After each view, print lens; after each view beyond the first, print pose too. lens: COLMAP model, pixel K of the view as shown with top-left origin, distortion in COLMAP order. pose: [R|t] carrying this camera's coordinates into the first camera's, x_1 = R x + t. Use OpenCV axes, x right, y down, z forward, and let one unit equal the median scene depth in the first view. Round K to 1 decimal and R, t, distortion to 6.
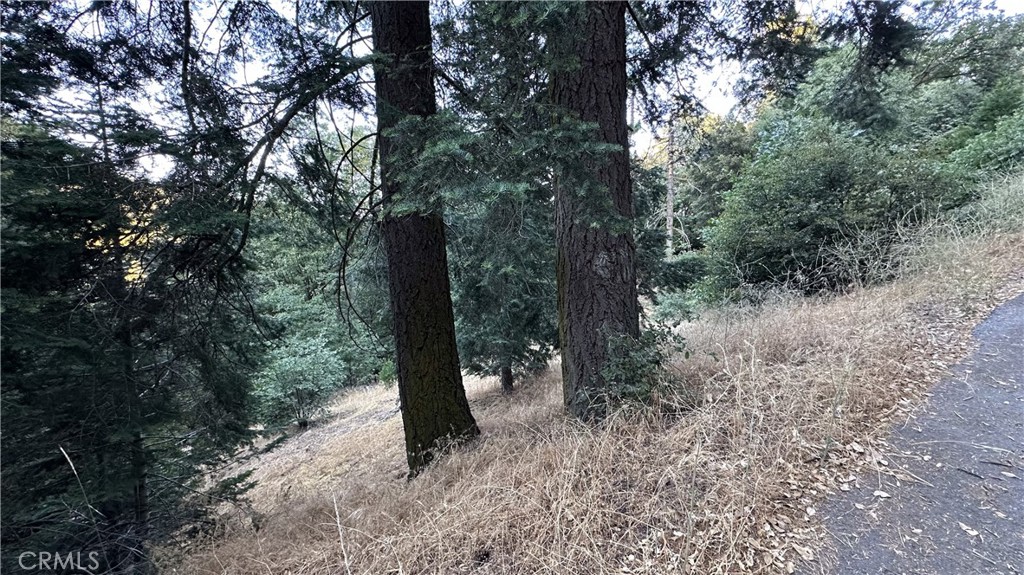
lens RADIAL K [[410.8, 0, 511.8], [0, 410.8, 287.5], [0, 0, 1]] dist [-0.003841, 0.000815]
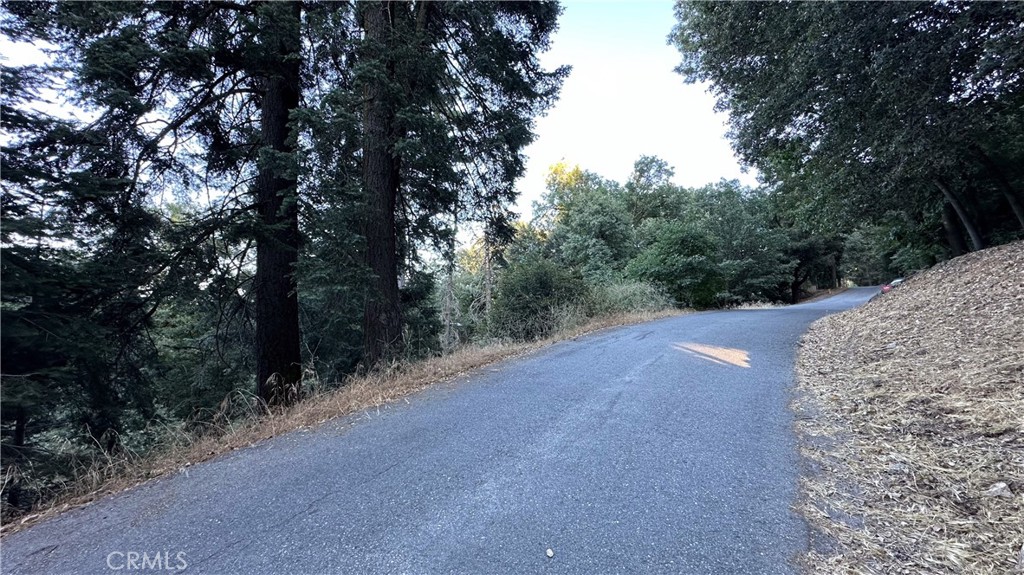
lens RADIAL K [[410.8, 0, 512.1], [0, 410.8, 287.8], [0, 0, 1]] dist [-0.003841, 0.000815]
pose [[0.926524, 0.036054, 0.374504, 0.011177], [0.039983, 0.980326, -0.193294, 0.152014], [-0.374105, 0.194065, 0.906854, -0.853788]]
